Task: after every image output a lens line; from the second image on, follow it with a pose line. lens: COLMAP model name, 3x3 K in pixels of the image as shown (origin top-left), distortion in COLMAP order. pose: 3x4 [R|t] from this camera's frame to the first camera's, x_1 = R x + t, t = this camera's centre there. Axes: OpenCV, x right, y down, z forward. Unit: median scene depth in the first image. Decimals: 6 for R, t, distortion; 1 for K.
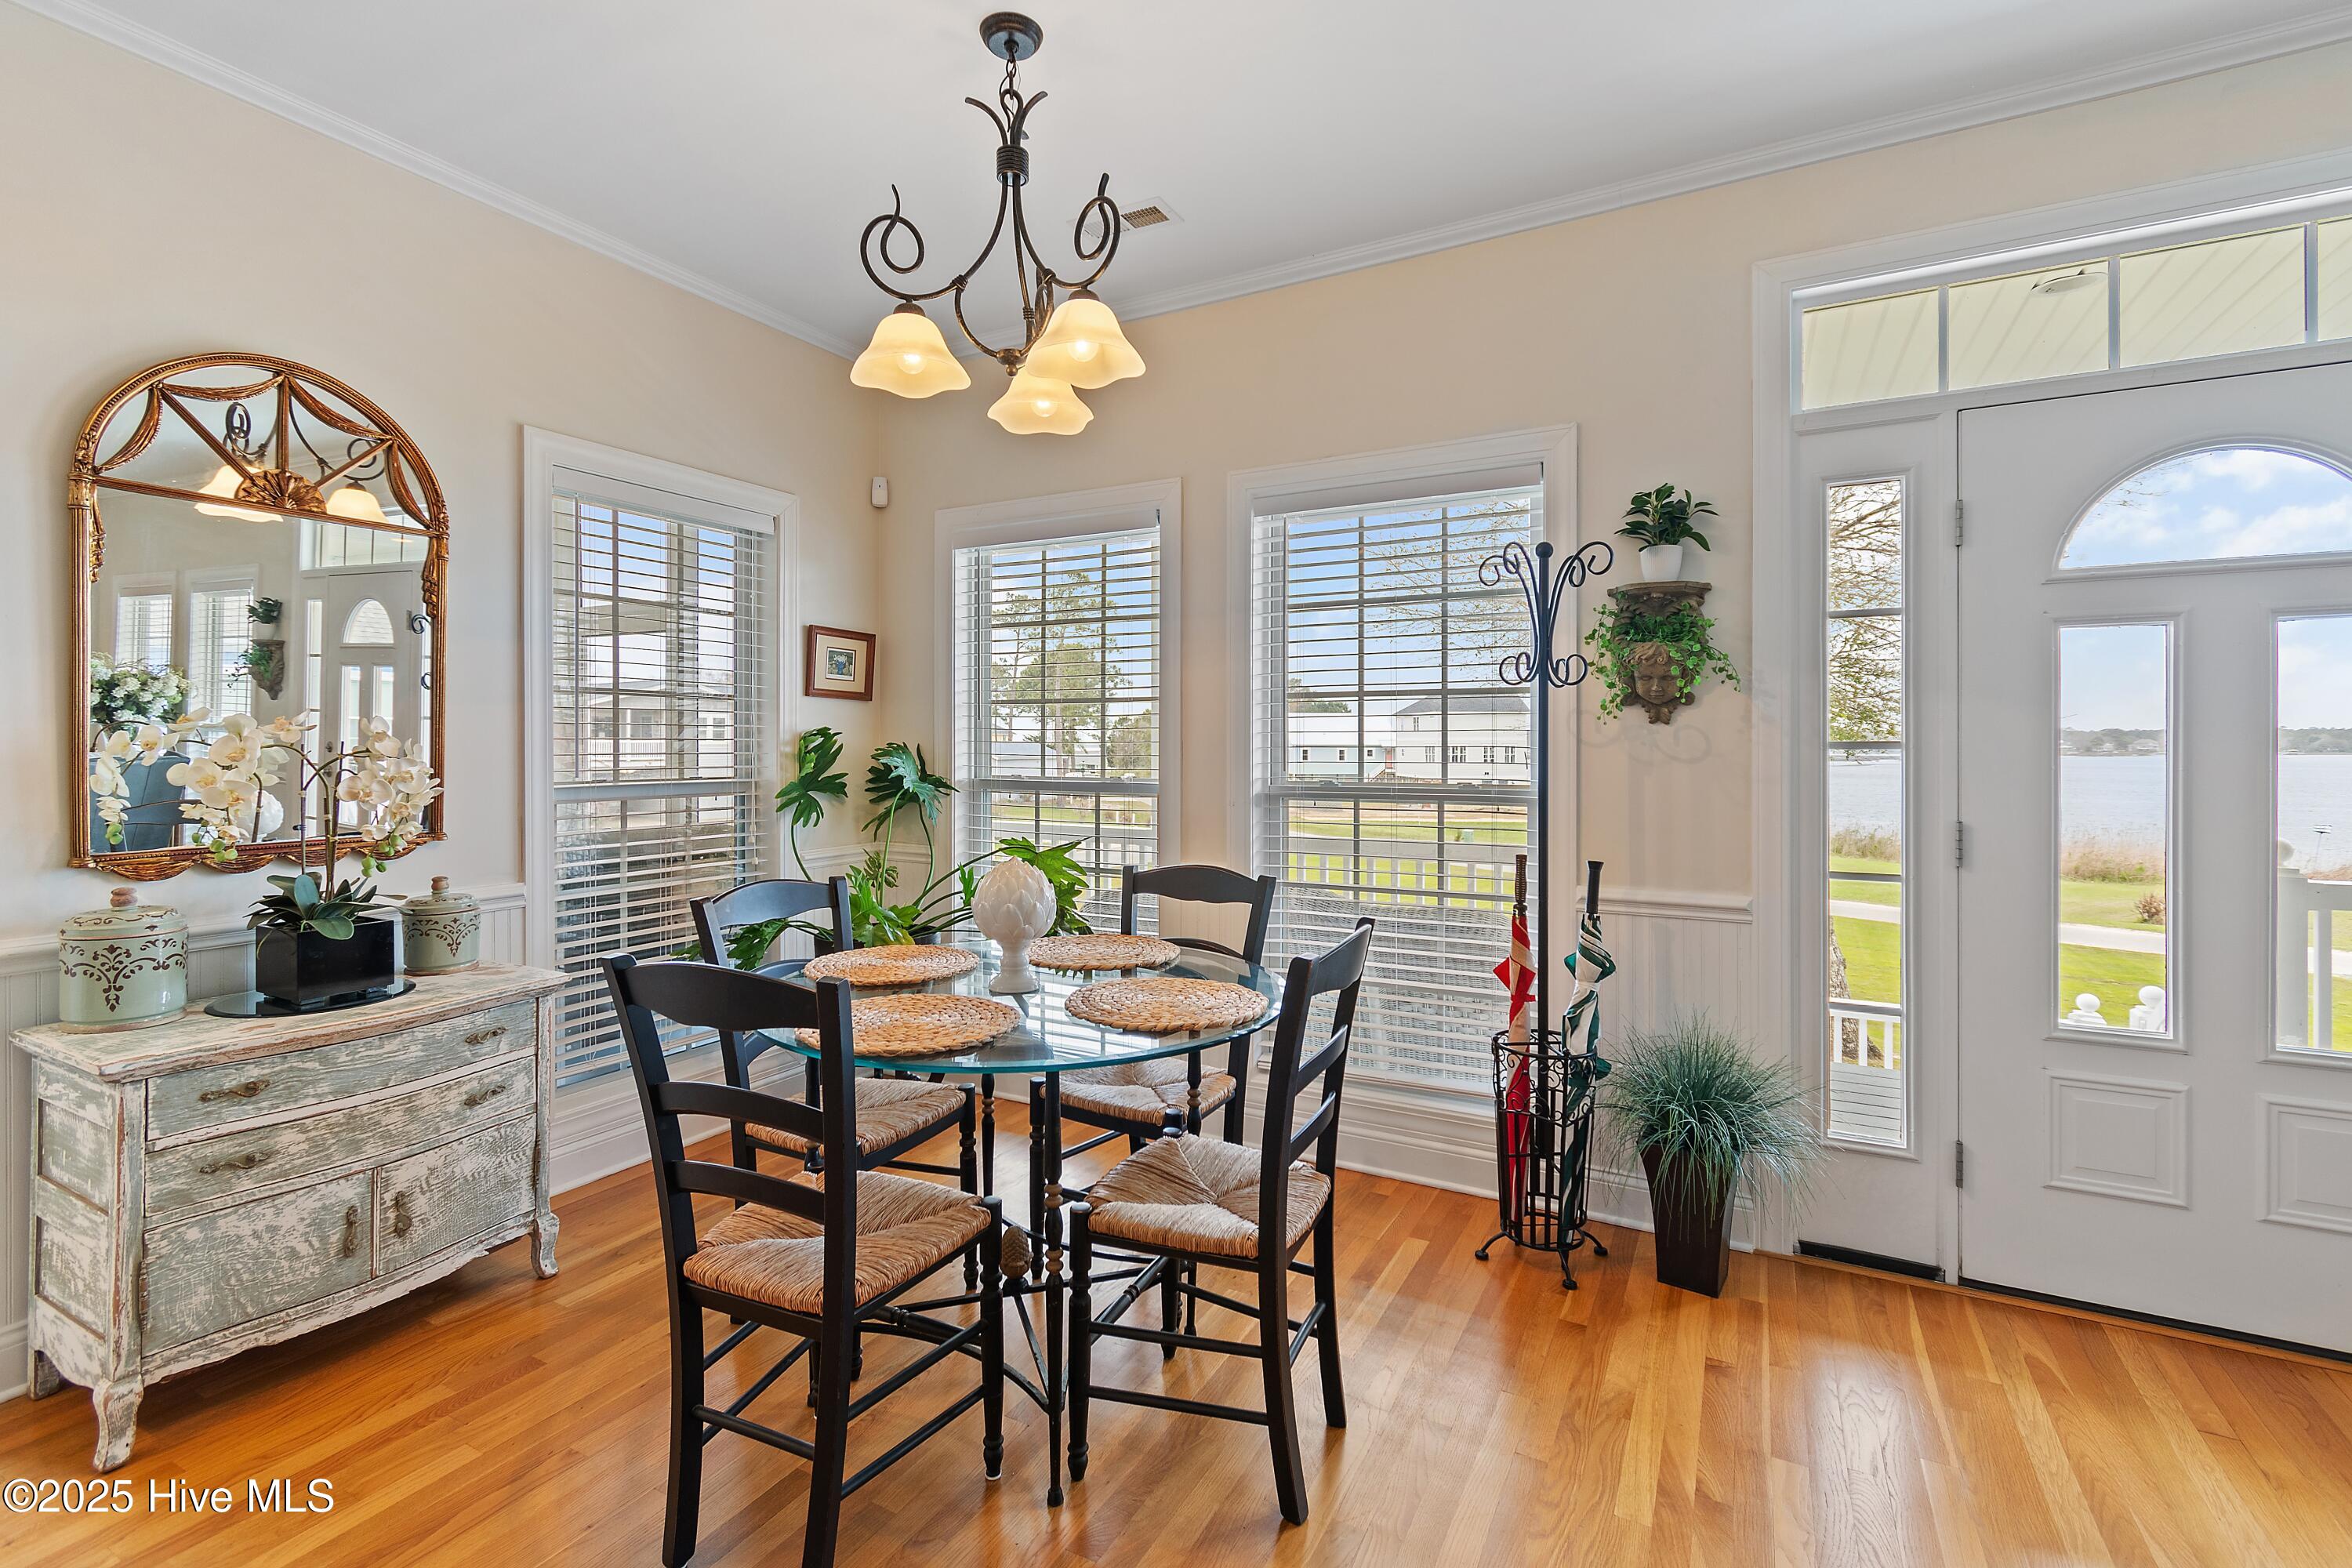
lens RADIAL K [[1042.6, 0, 1169.4], [0, 1042.6, 744.2], [0, 0, 1]] dist [-0.002518, -0.000382]
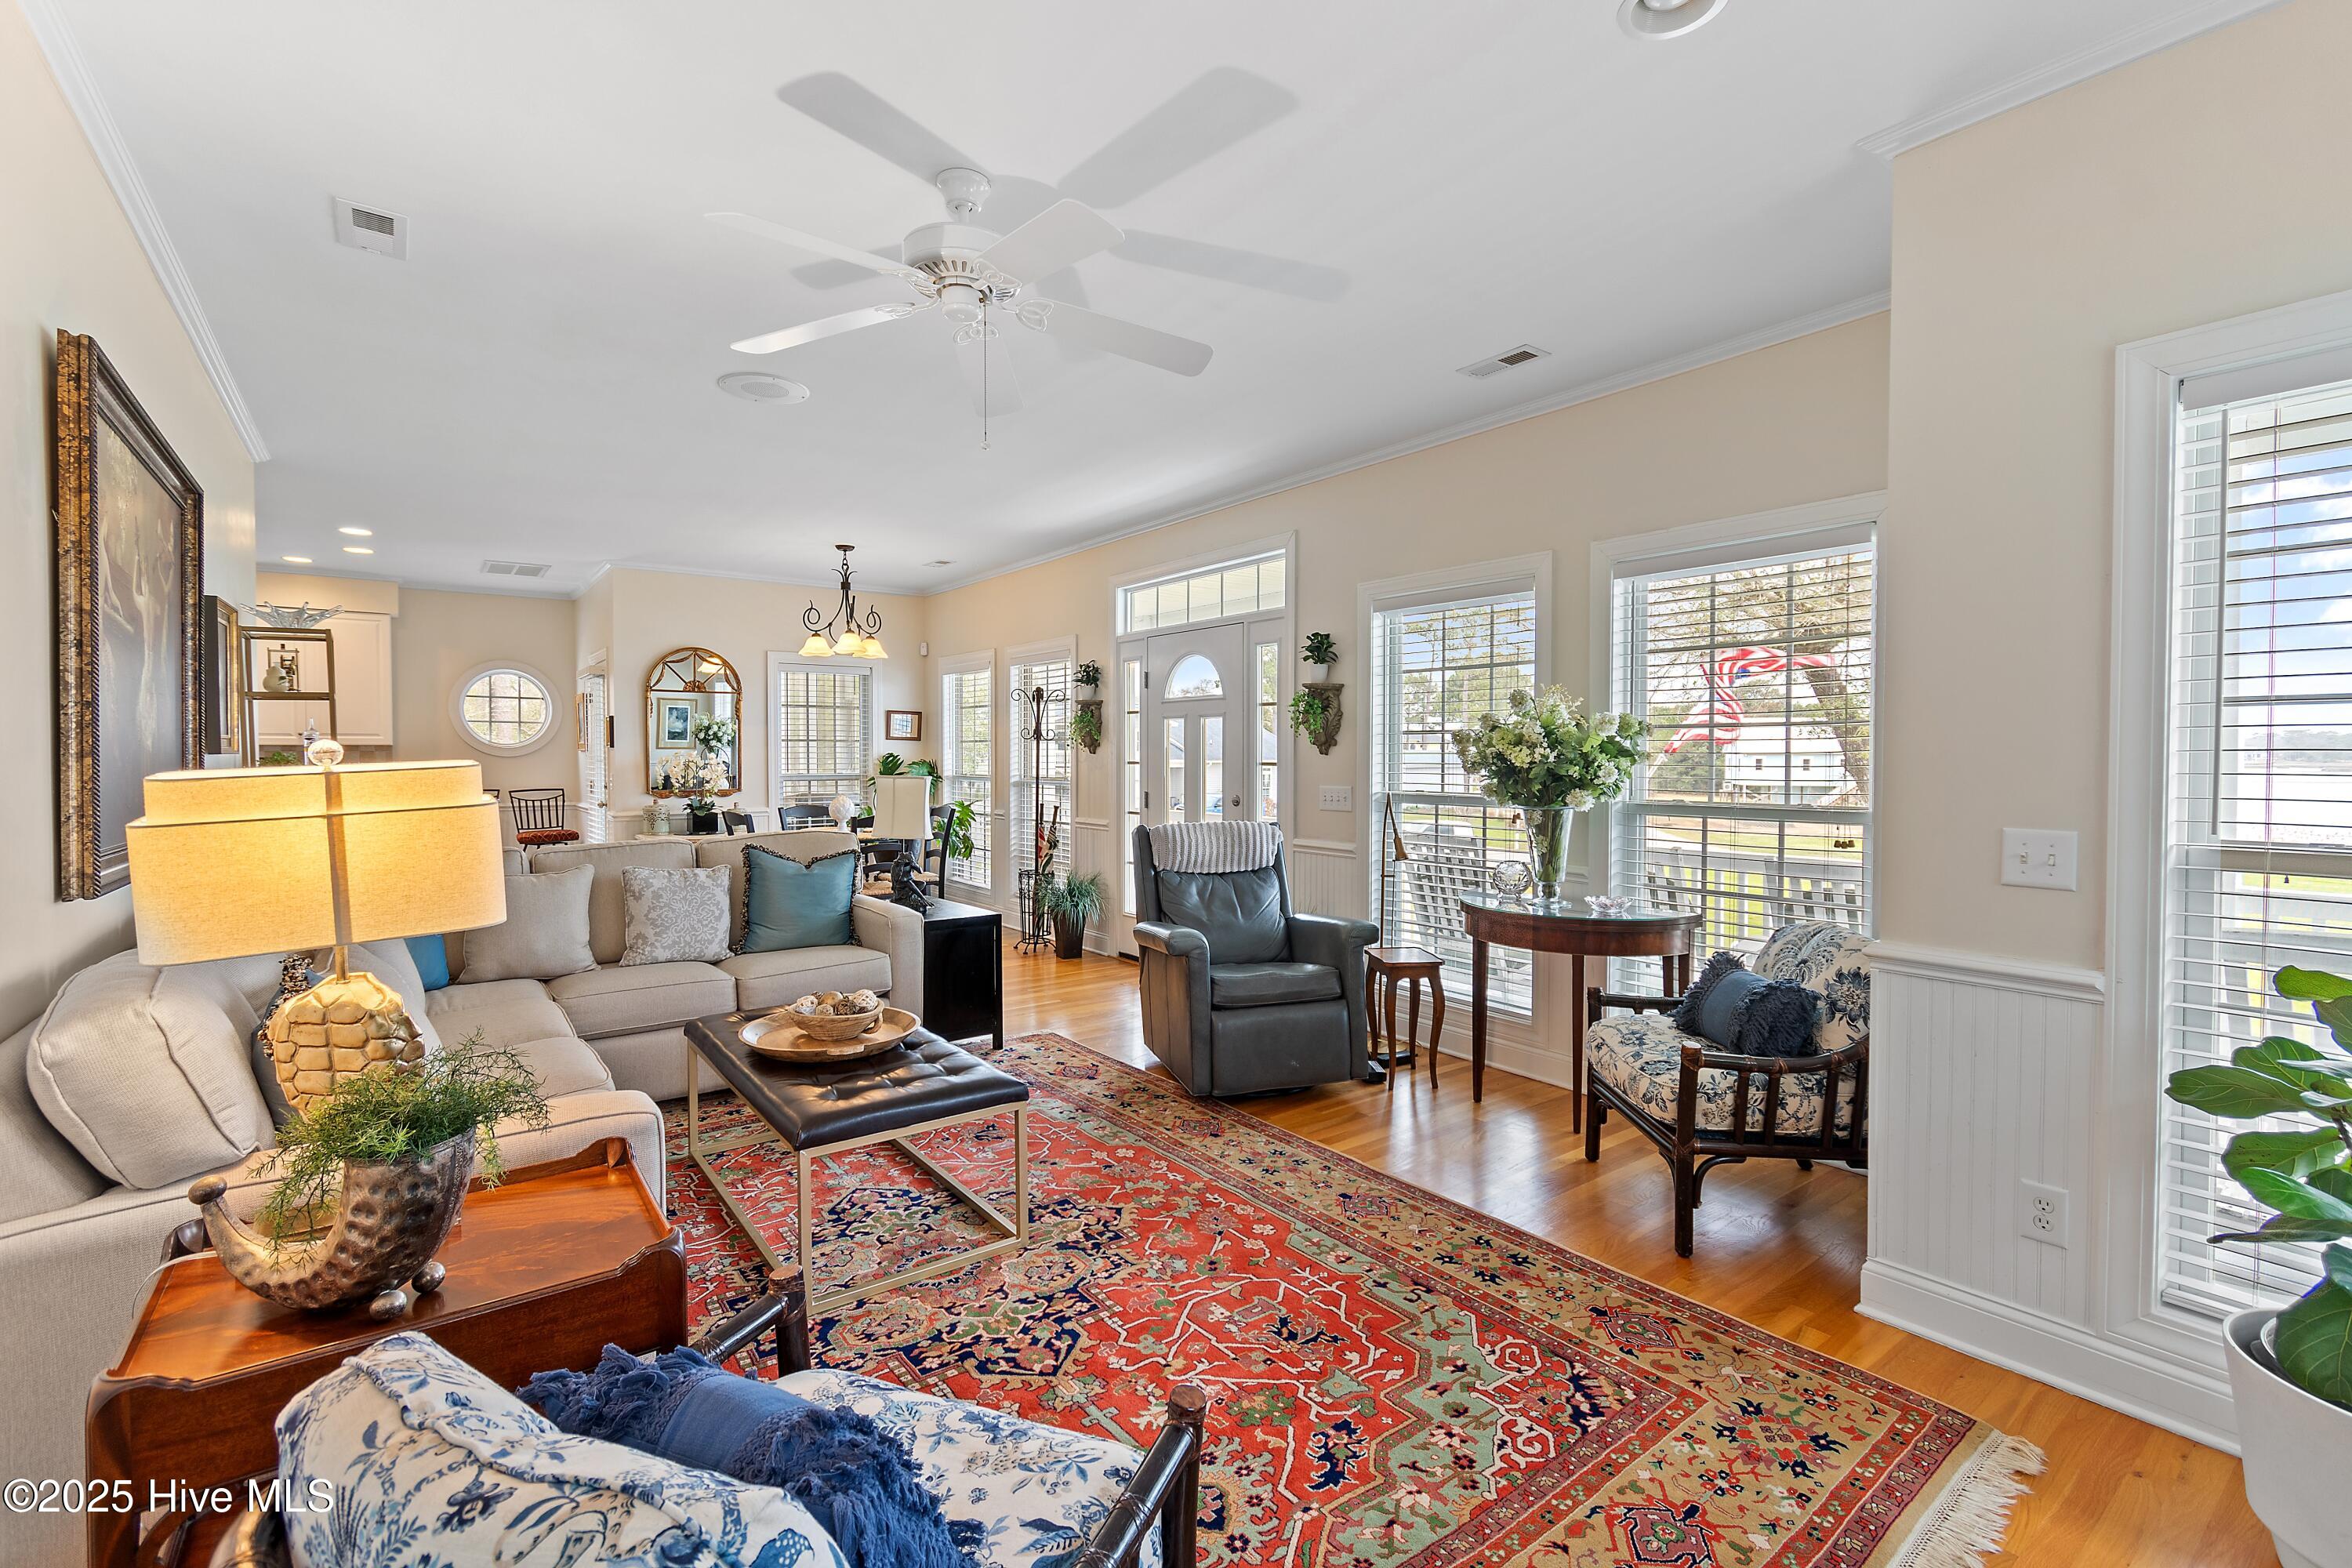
lens RADIAL K [[1037.5, 0, 1170.9], [0, 1037.5, 775.0], [0, 0, 1]] dist [0.004604, -0.000013]
pose [[0.909425, 0.008865, -0.415774, 1.832494], [-0.000584, 0.999799, 0.020041, -0.020182], [0.415868, -0.017983, 0.909247, -1.334341]]
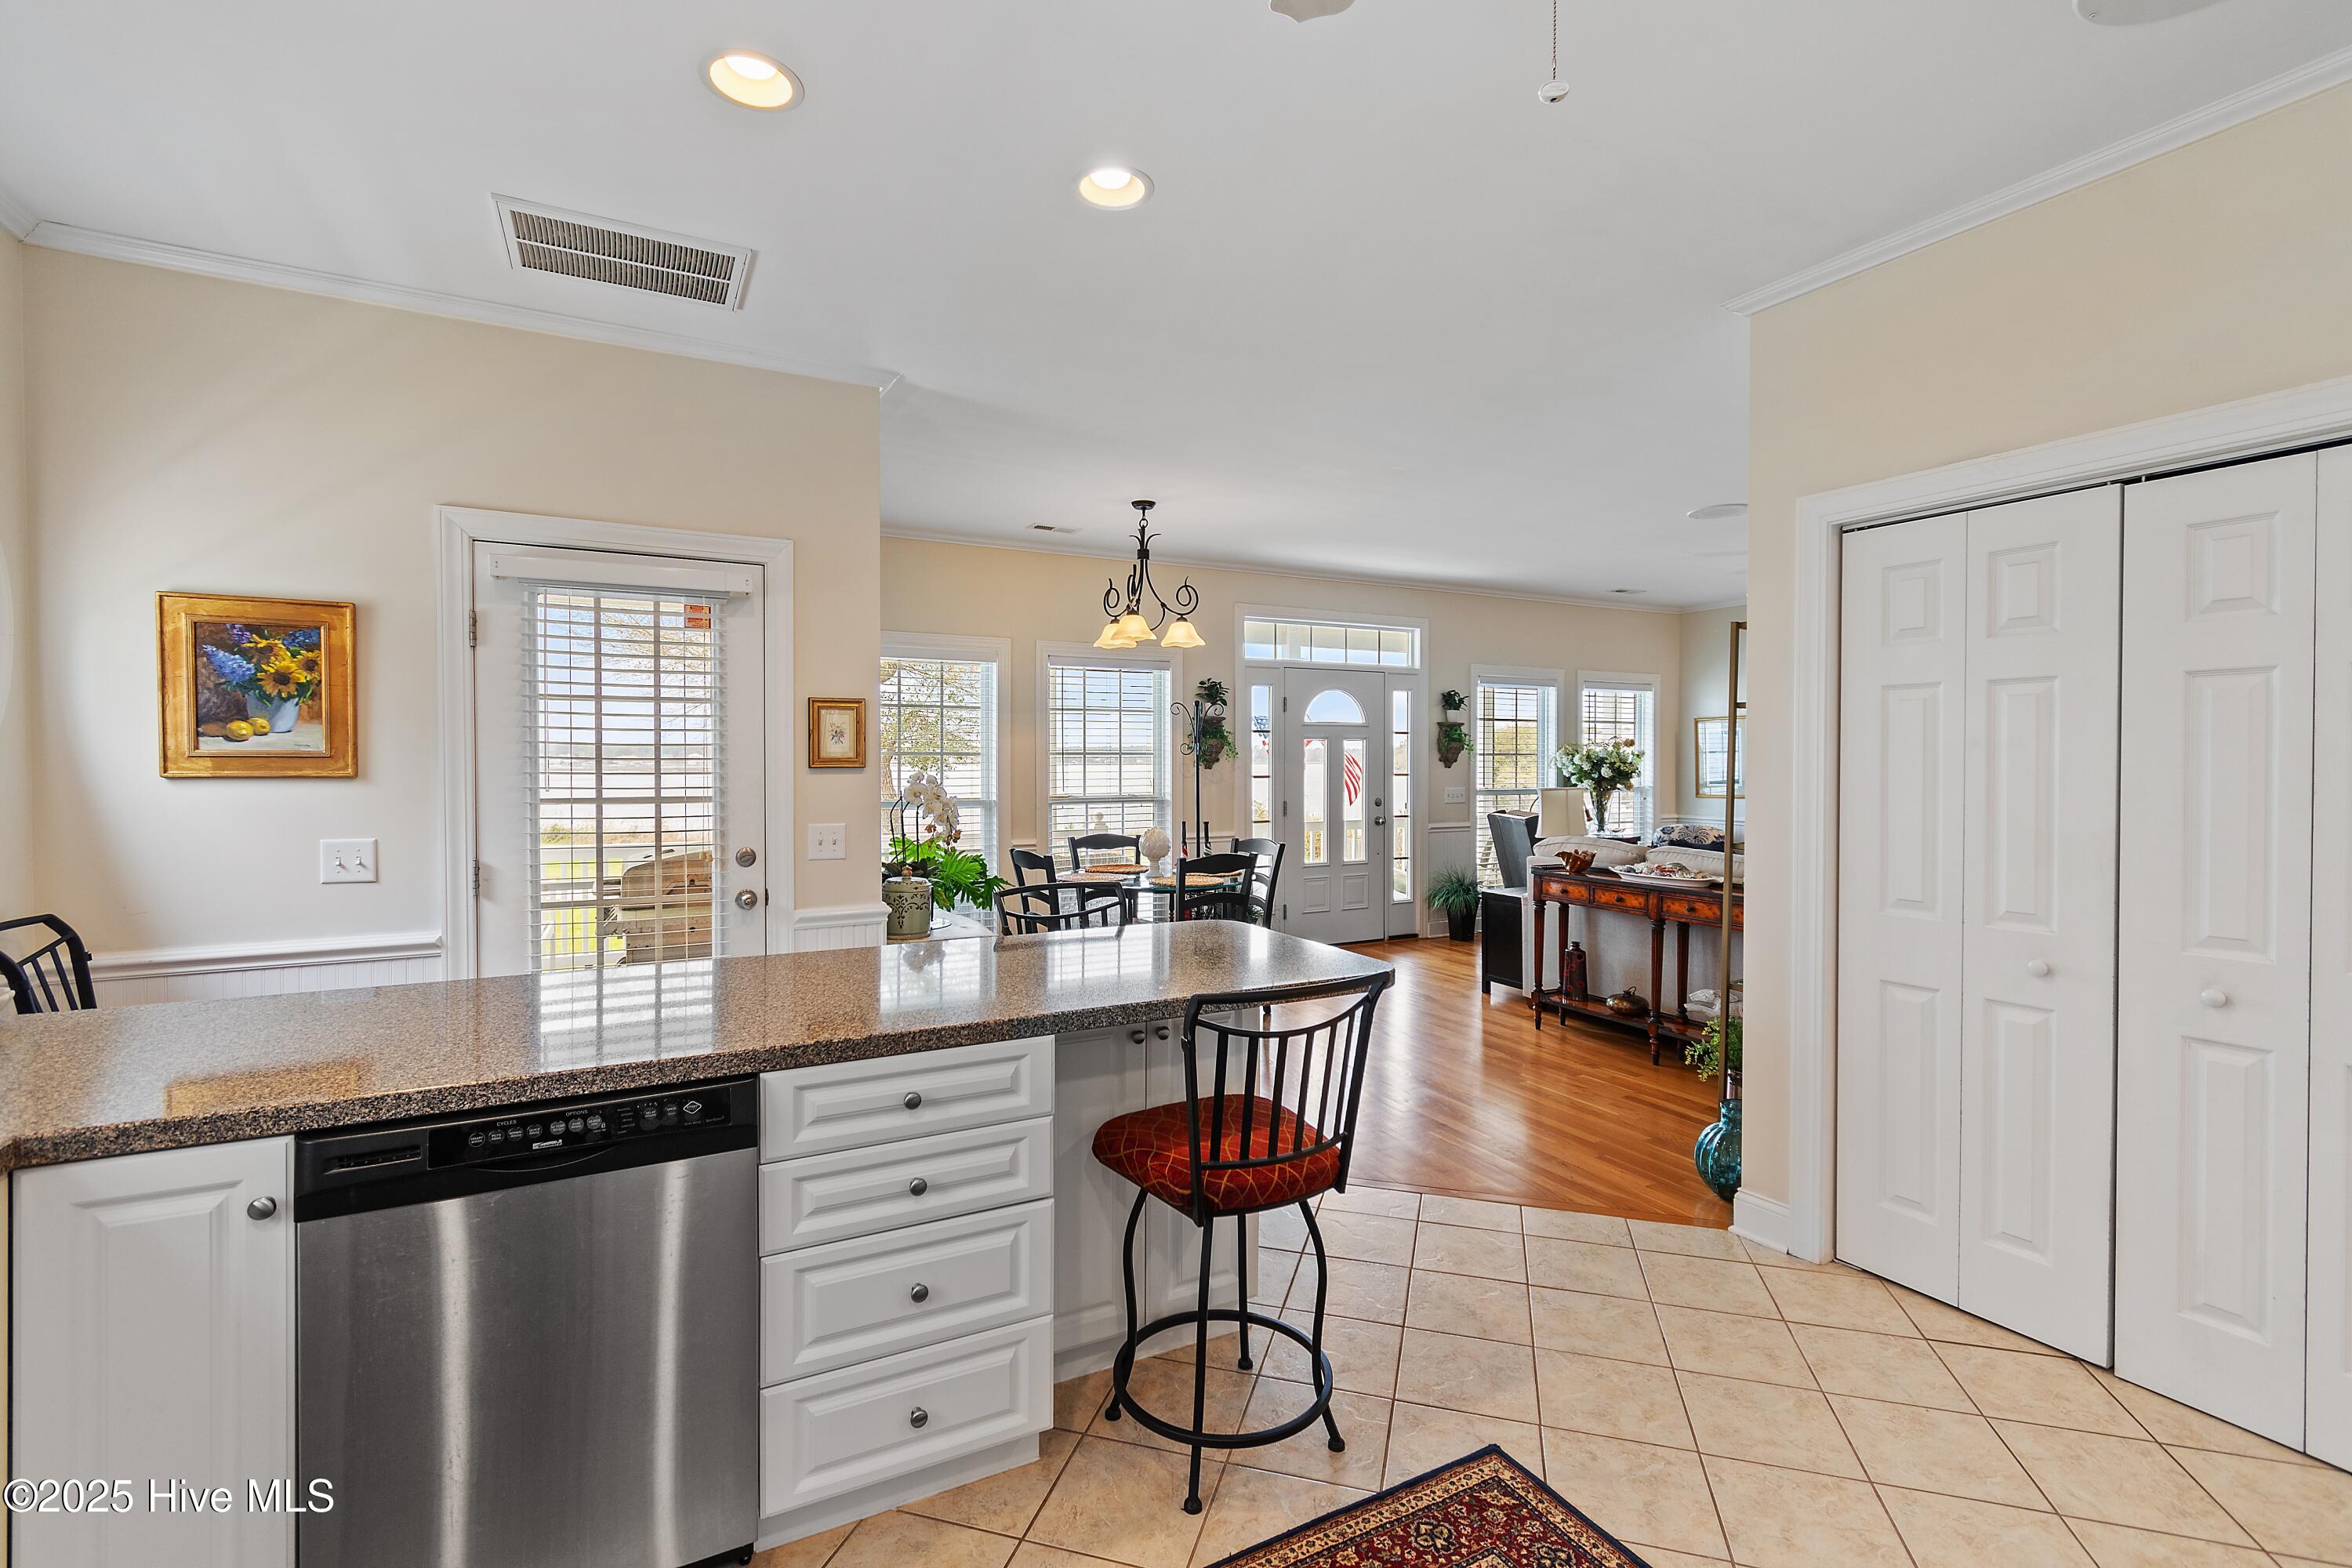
lens RADIAL K [[1037.5, 0, 1170.9], [0, 1037.5, 775.0], [0, 0, 1]] dist [0.004604, -0.000013]
pose [[0.544229, -0.014652, 0.838809, -1.902031], [0.001768, 0.999865, 0.016318, -0.051474], [-0.838935, -0.007398, 0.544182, -0.369817]]
